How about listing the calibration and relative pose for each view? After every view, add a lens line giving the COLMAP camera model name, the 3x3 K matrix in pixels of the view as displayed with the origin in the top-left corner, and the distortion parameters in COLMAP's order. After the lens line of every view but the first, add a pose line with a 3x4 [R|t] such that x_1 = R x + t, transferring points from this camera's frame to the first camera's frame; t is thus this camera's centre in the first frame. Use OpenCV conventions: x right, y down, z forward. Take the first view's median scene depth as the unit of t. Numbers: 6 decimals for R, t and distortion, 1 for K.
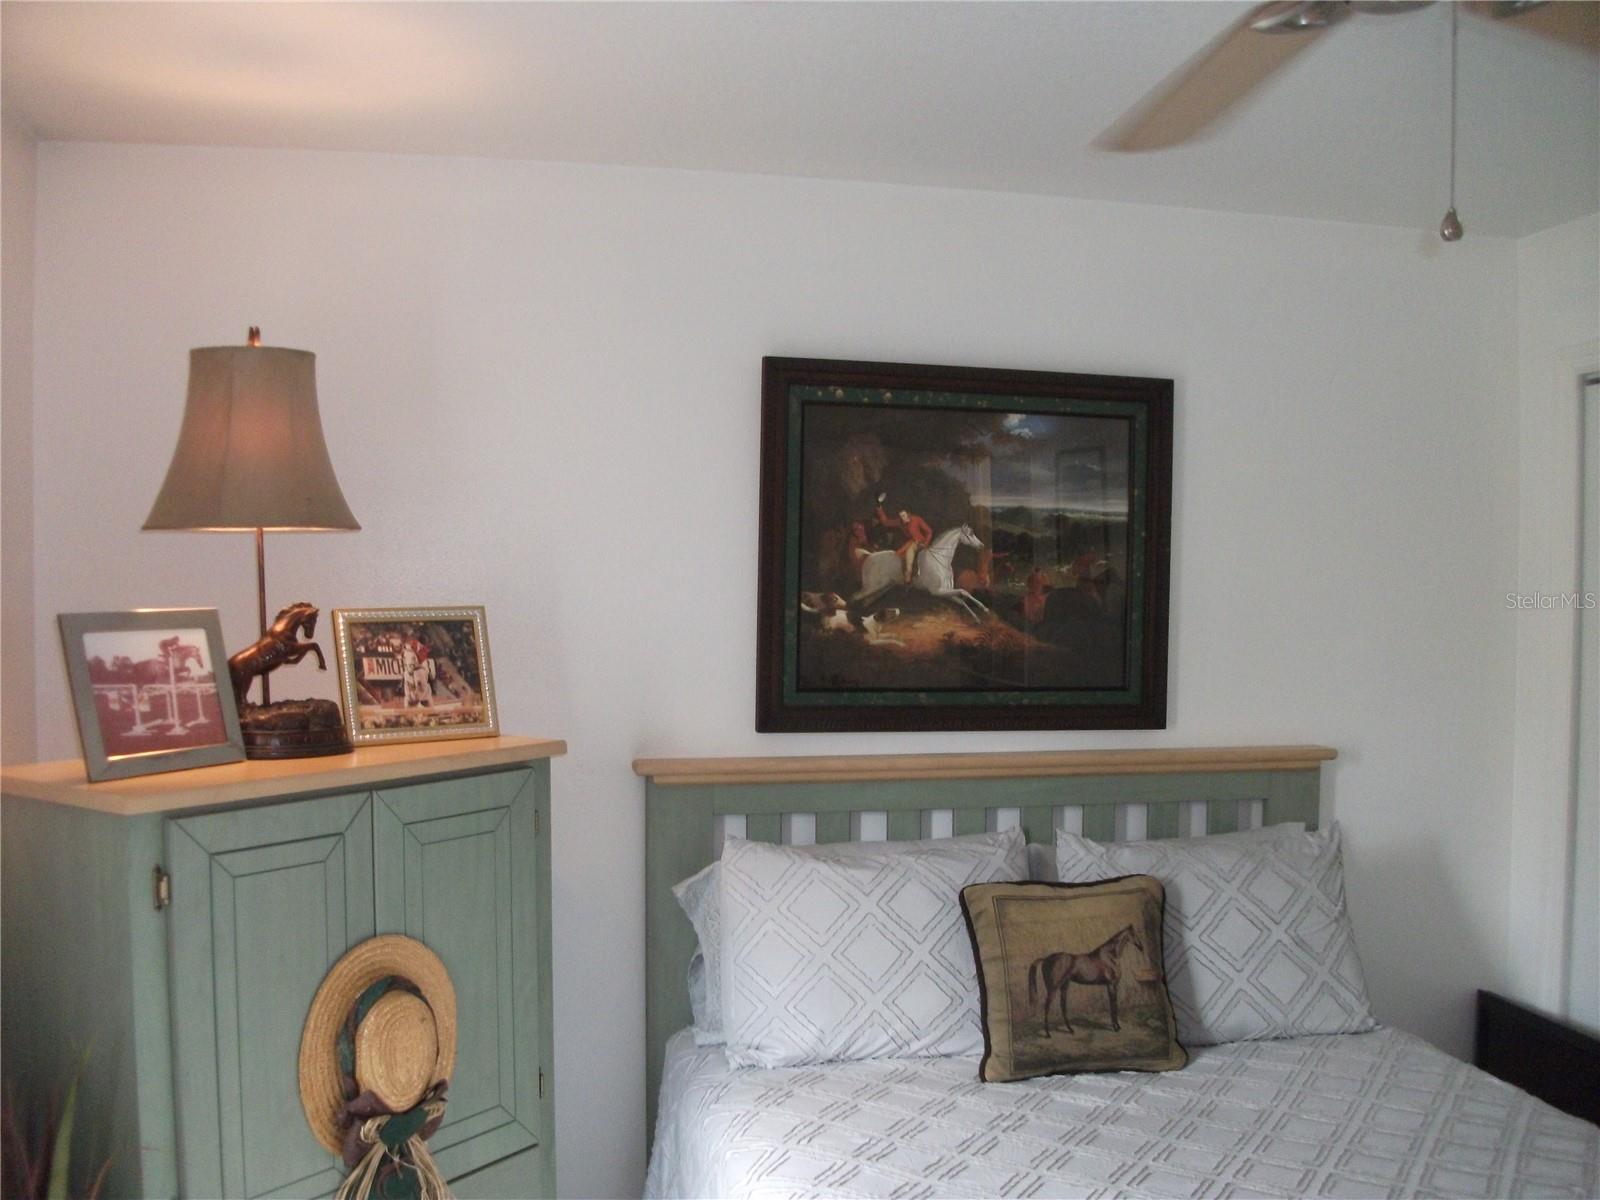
lens RADIAL K [[1539.5, 0, 767.0], [0, 1539.5, 639.7], [0, 0, 1]] dist [-0.155811, 0.110485]
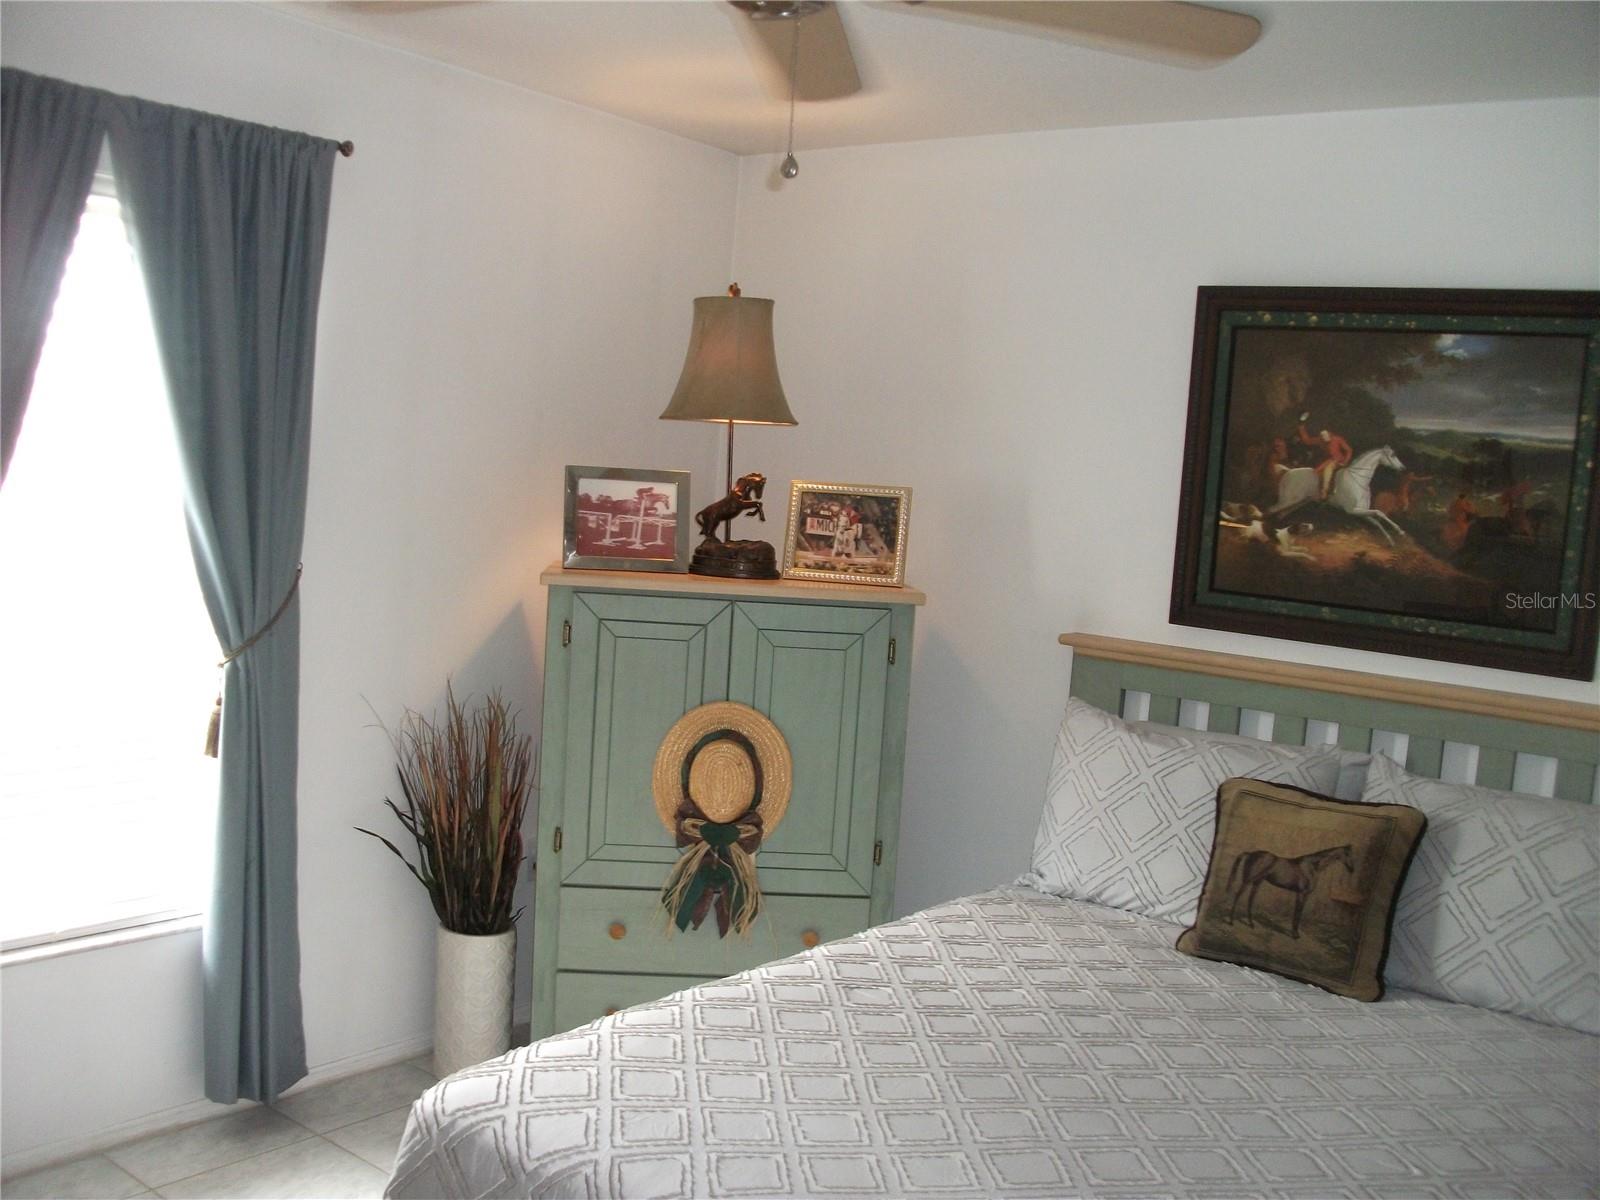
lens RADIAL K [[1539.5, 0, 767.0], [0, 1539.5, 639.7], [0, 0, 1]] dist [-0.155811, 0.110485]
pose [[0.623818, 0.124653, -0.771565, 0.717934], [-0.095238, 0.991966, 0.083260, 0.008295], [0.775745, 0.021544, 0.630679, 0.077337]]
